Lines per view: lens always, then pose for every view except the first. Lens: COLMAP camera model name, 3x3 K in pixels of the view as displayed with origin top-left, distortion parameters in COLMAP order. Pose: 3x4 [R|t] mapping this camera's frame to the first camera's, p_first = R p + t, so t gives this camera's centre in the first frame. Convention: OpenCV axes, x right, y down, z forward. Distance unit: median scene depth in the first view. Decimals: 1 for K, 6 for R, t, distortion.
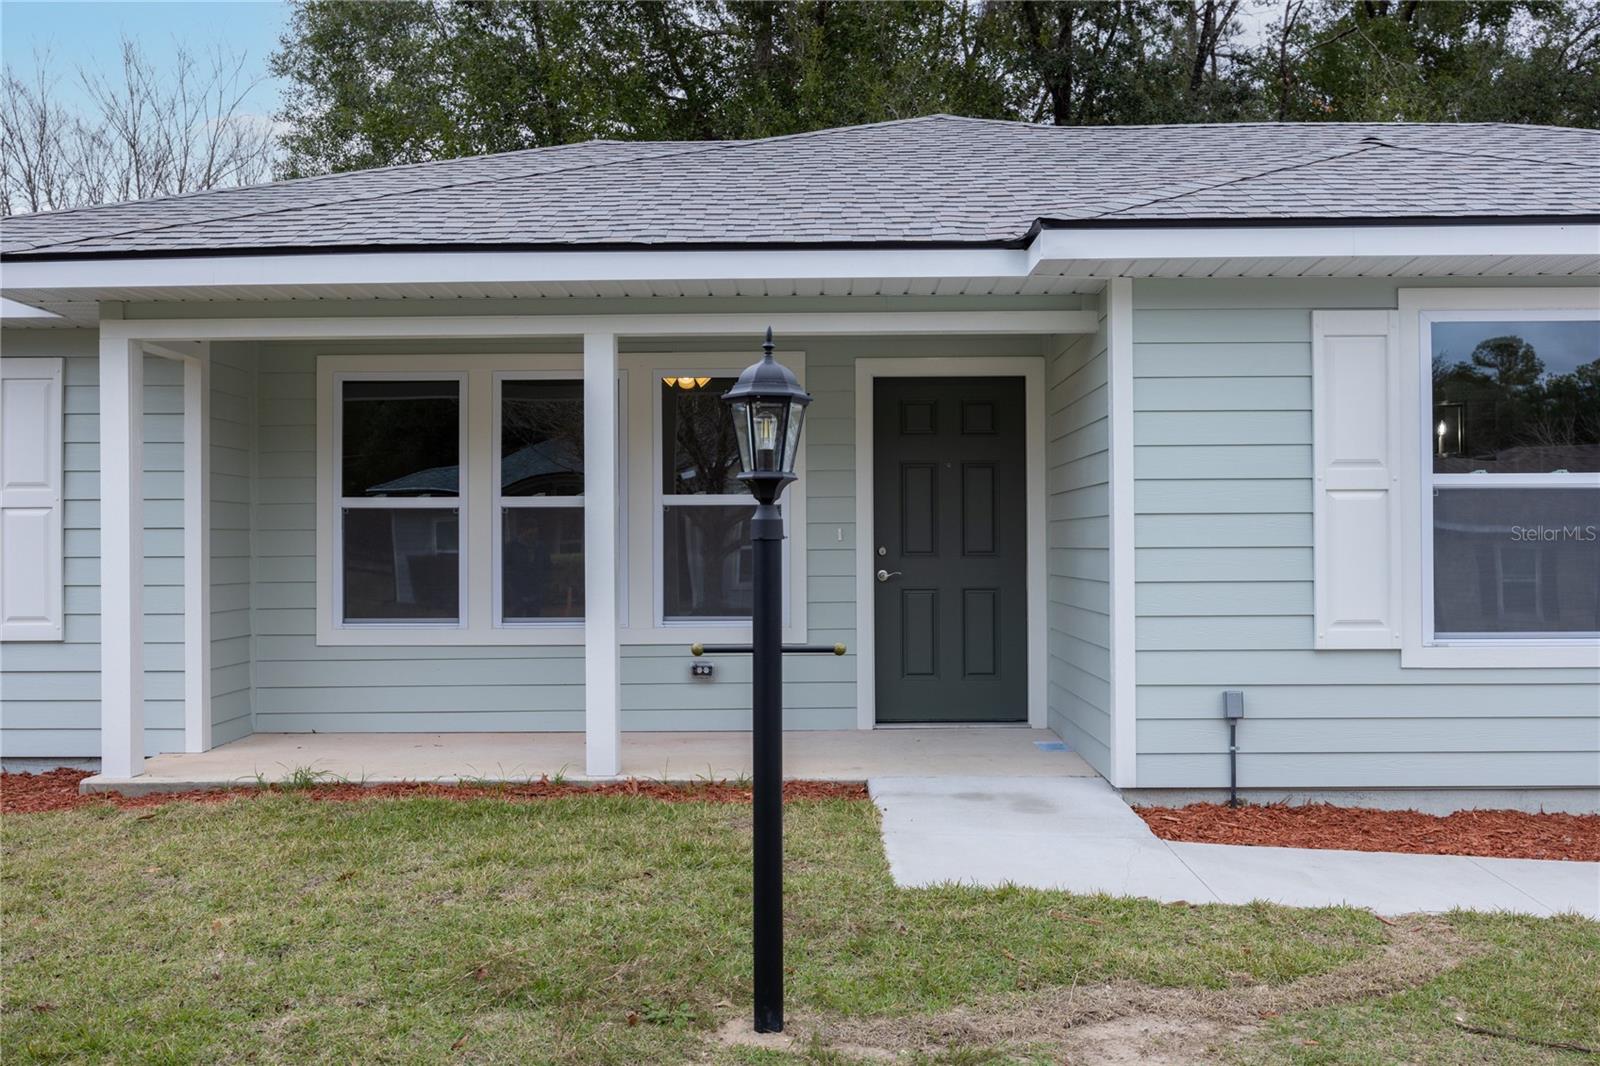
lens RADIAL K [[1507.8, 0, 807.5], [0, 1507.8, 539.7], [0, 0, 1]] dist [-0.000454, 0.000000]
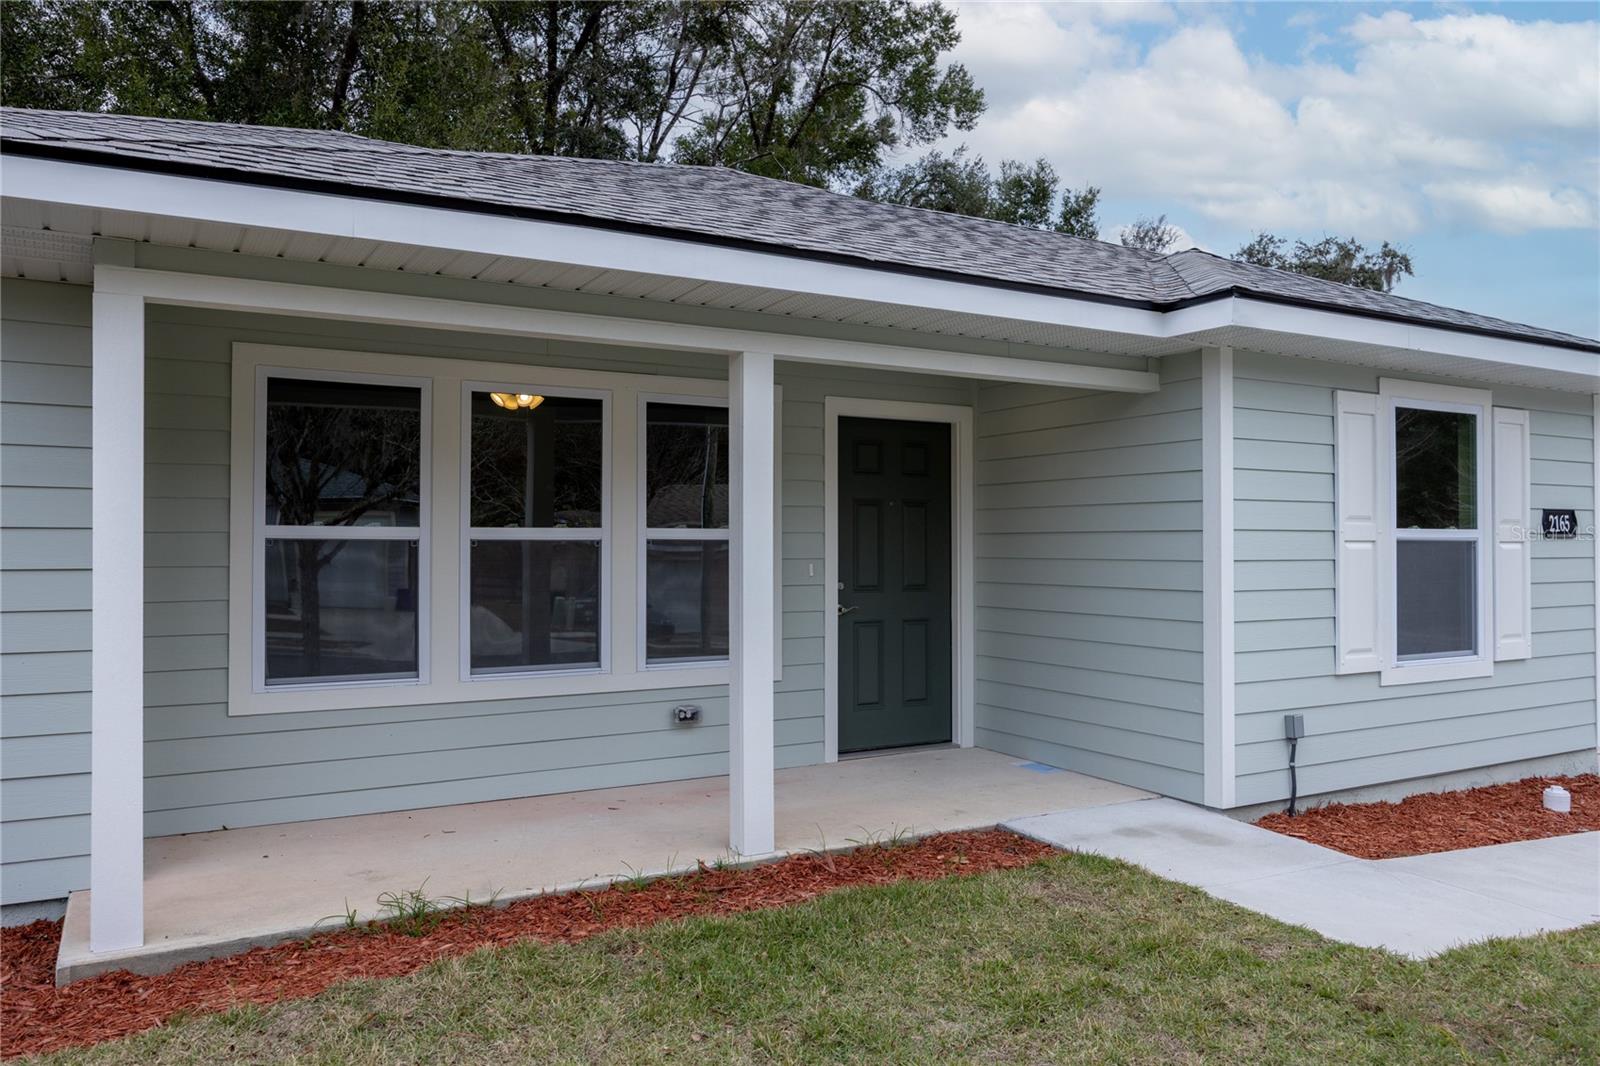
lens RADIAL K [[1206.3, 0, 824.2], [0, 1206.3, 531.7], [0, 0, 1]] dist [0.003048, 0.004272]
pose [[0.849569, 0.012373, 0.527332, -0.494322], [-0.008405, 0.999915, -0.009921, -0.026276], [-0.527410, 0.003996, 0.849601, 0.390035]]
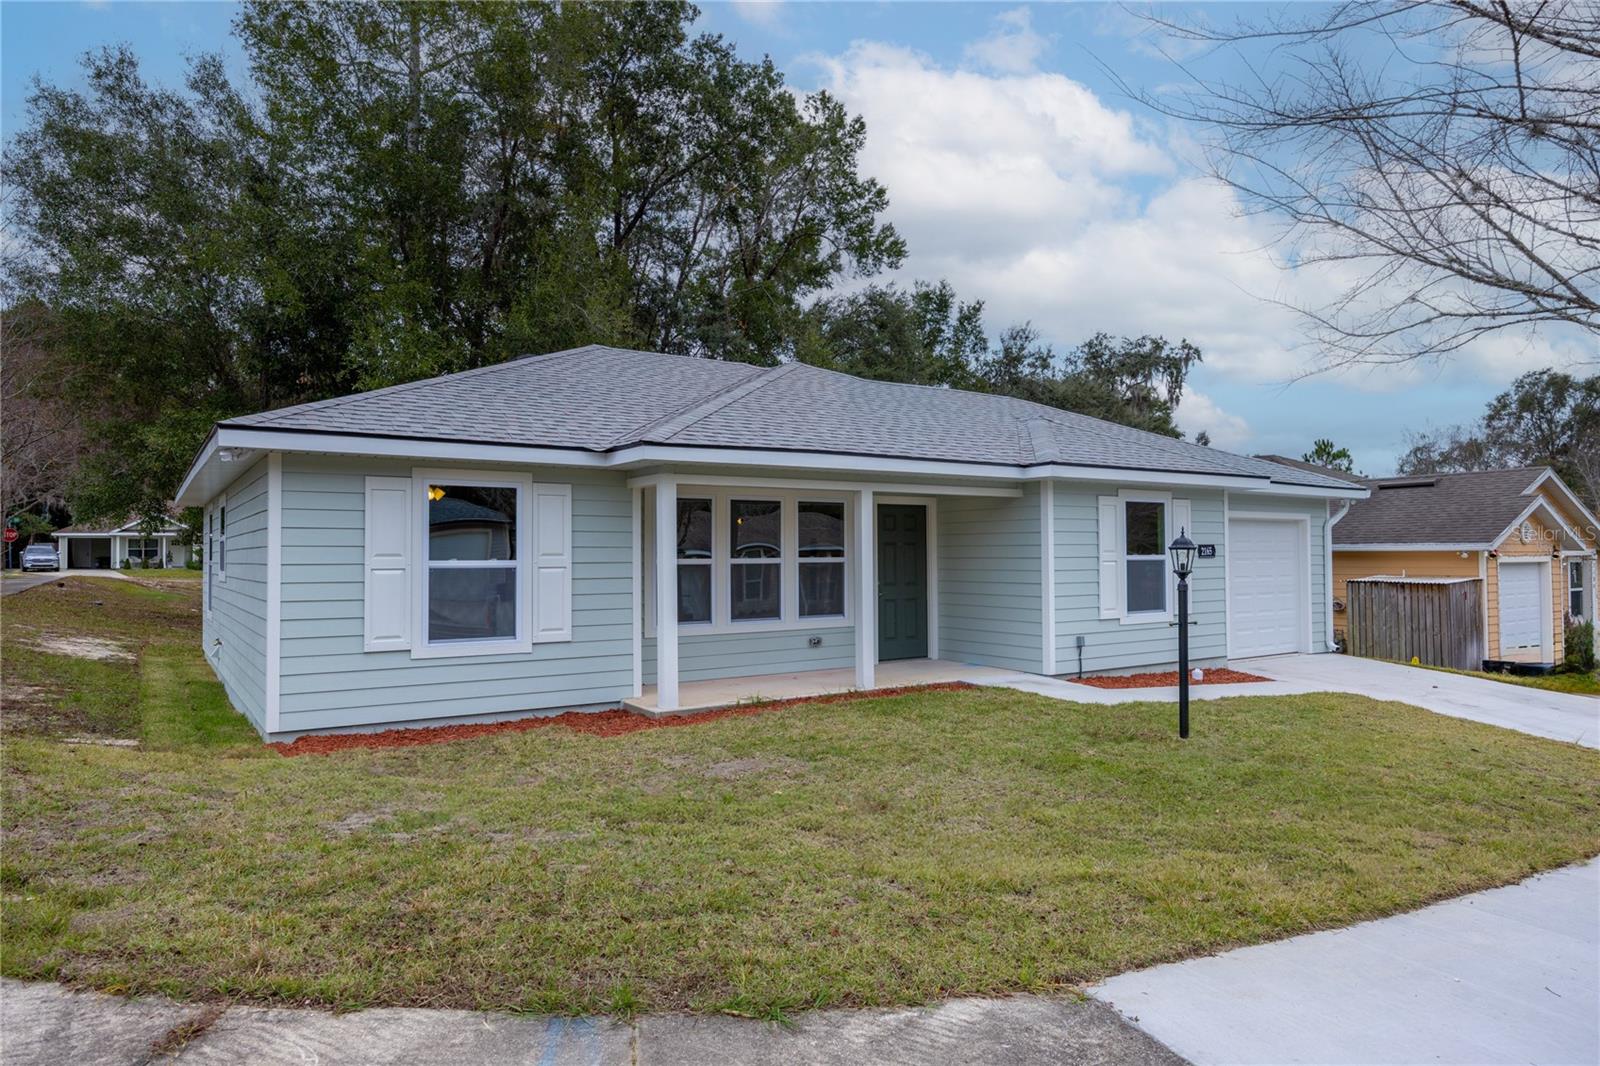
lens RADIAL K [[1020.9, 0, 831.4], [0, 1020.9, 536.8], [0, 0, 1]] dist [-0.003887, 0.001606]
pose [[0.805214, 0.010777, 0.592887, -1.118129], [-0.002712, 0.999891, -0.014492, -0.047408], [-0.592979, 0.010061, 0.805155, -0.198333]]
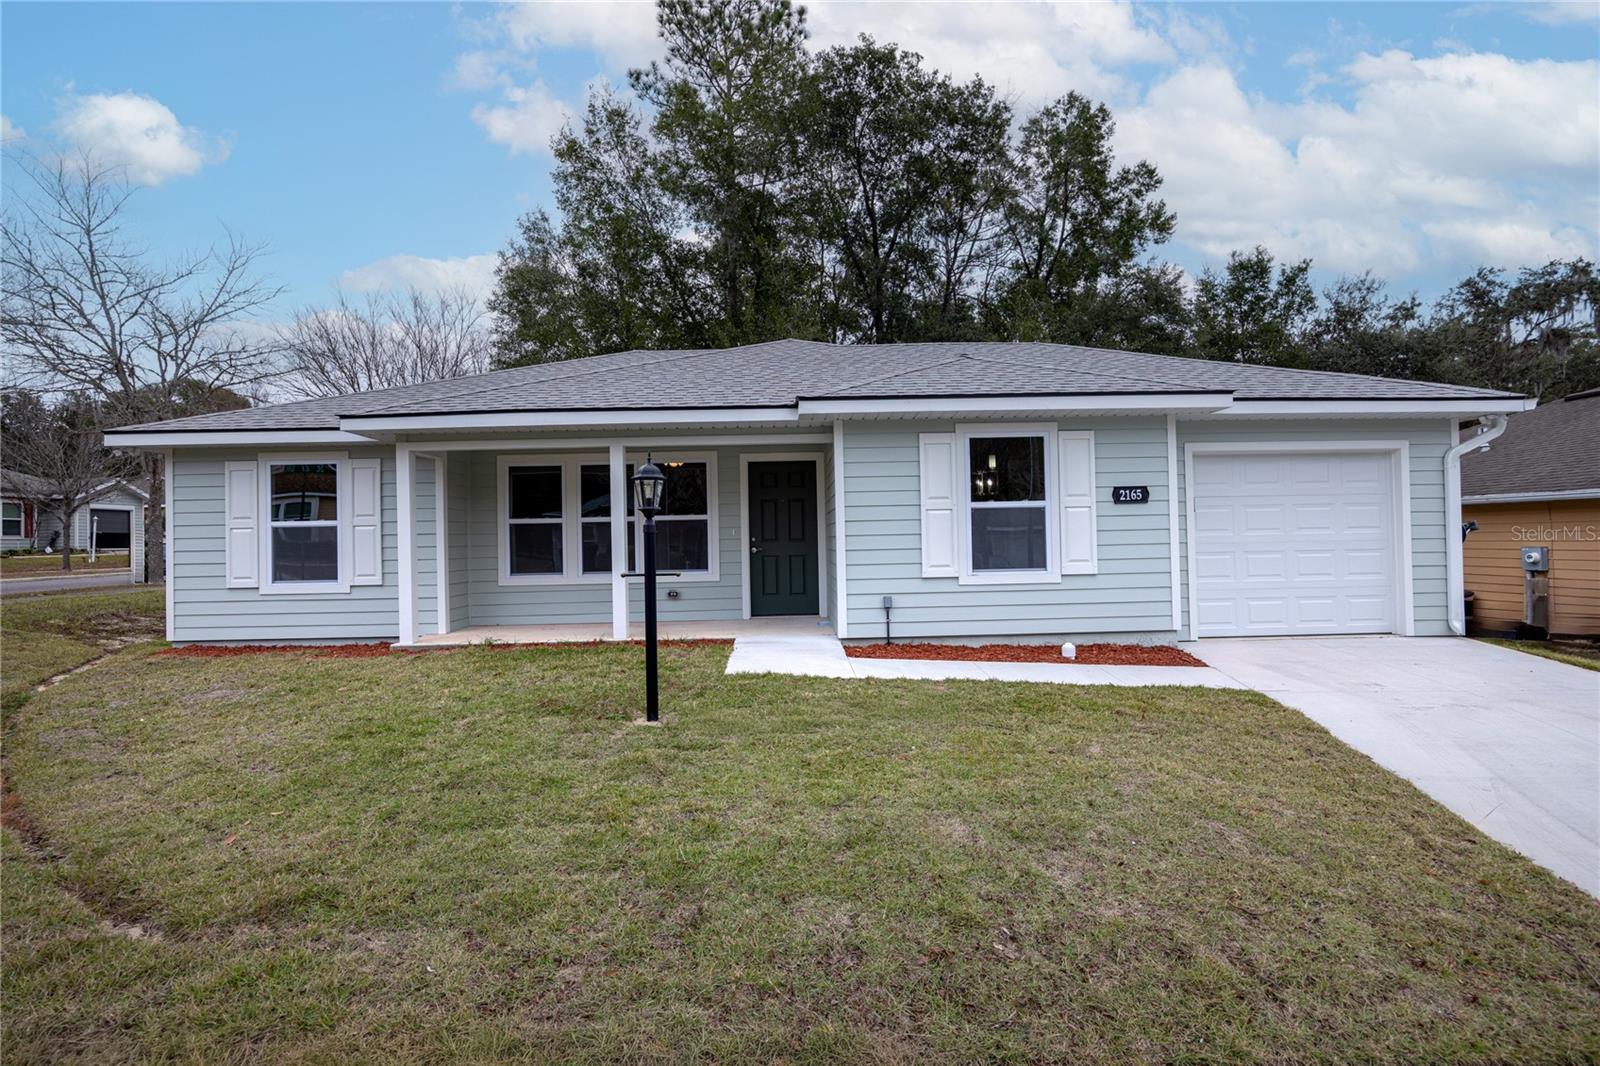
lens RADIAL K [[785.0, 0, 809.8], [0, 785.0, 535.7], [0, 0, 1]] dist [-0.012934, 0.002168]
pose [[0.999286, -0.015040, 0.034650, 0.116288], [0.015135, 0.999882, -0.002493, 0.007450], [-0.034608, 0.003016, 0.999396, -0.208809]]
